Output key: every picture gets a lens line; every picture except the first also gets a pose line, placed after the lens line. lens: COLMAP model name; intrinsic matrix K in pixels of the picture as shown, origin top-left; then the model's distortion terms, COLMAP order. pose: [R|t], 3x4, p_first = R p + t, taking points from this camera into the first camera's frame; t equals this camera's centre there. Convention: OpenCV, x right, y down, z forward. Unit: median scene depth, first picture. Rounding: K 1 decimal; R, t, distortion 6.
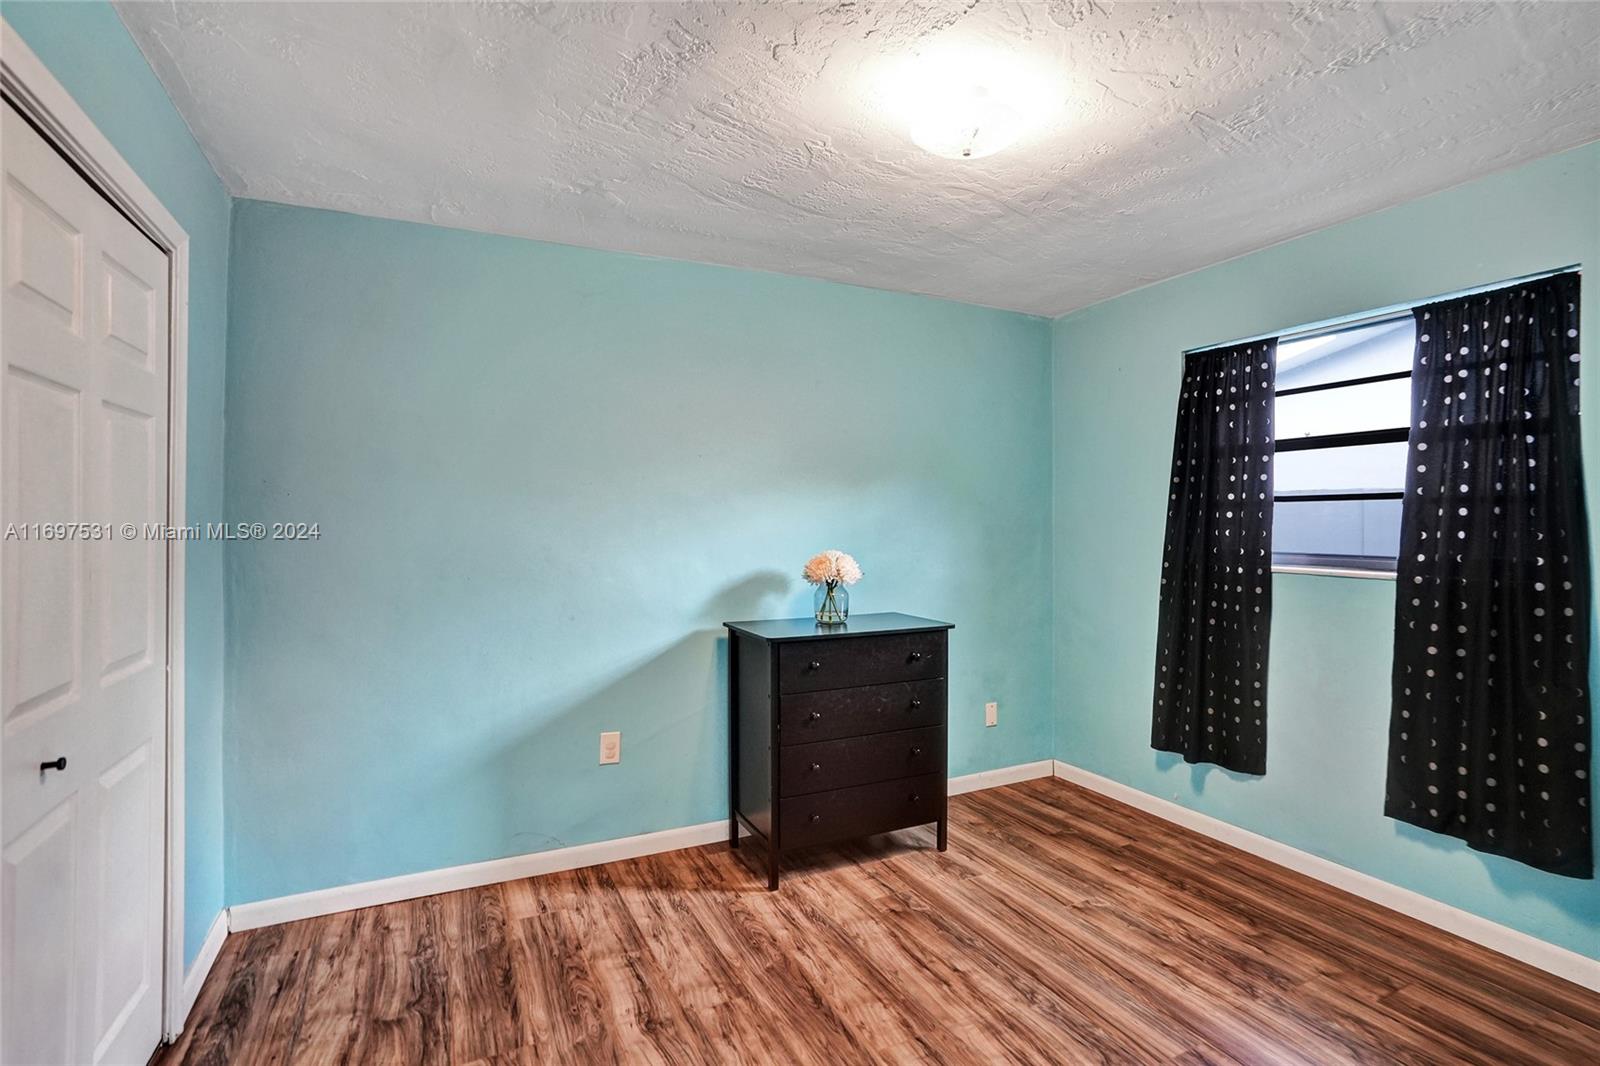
lens RADIAL K [[753.3, 0, 806.1], [0, 753.3, 542.6], [0, 0, 1]] dist [-0.054736, 0.031276]
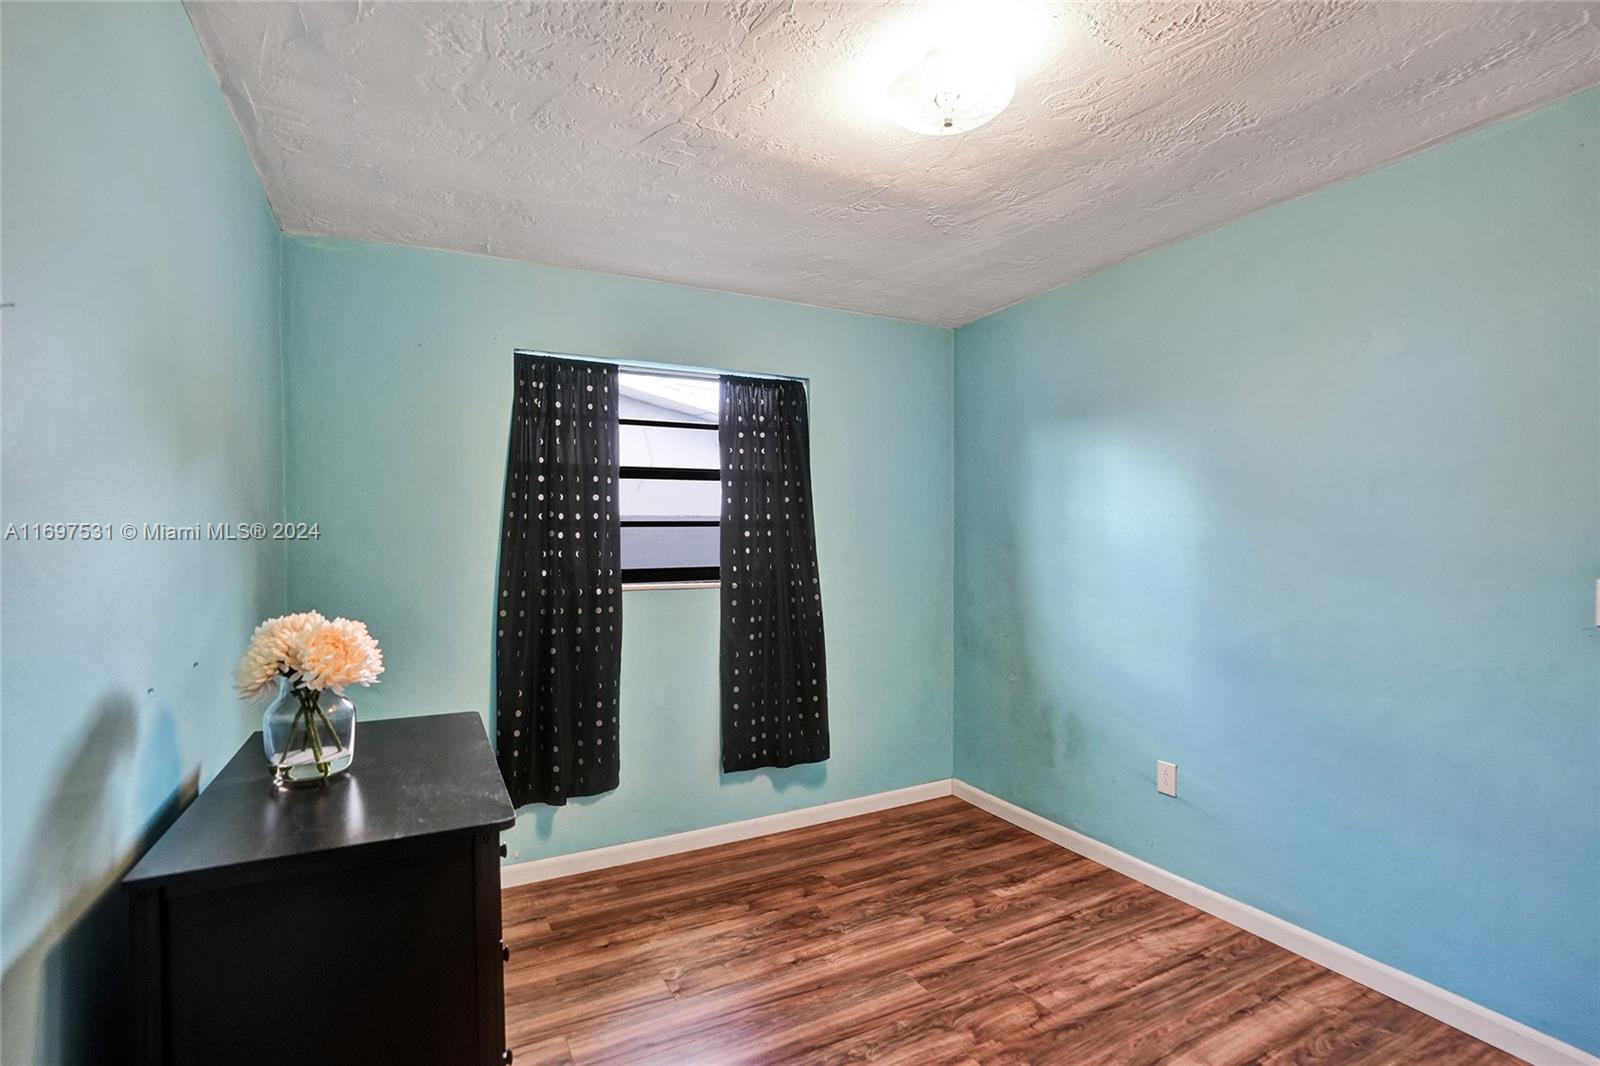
lens RADIAL K [[753.3, 0, 806.1], [0, 753.3, 542.6], [0, 0, 1]] dist [-0.054736, 0.031276]
pose [[-0.020660, -0.008600, 0.999750, -0.511582], [0.028306, 0.999557, 0.009183, -0.035614], [-0.999386, 0.028489, -0.020407, 0.877105]]
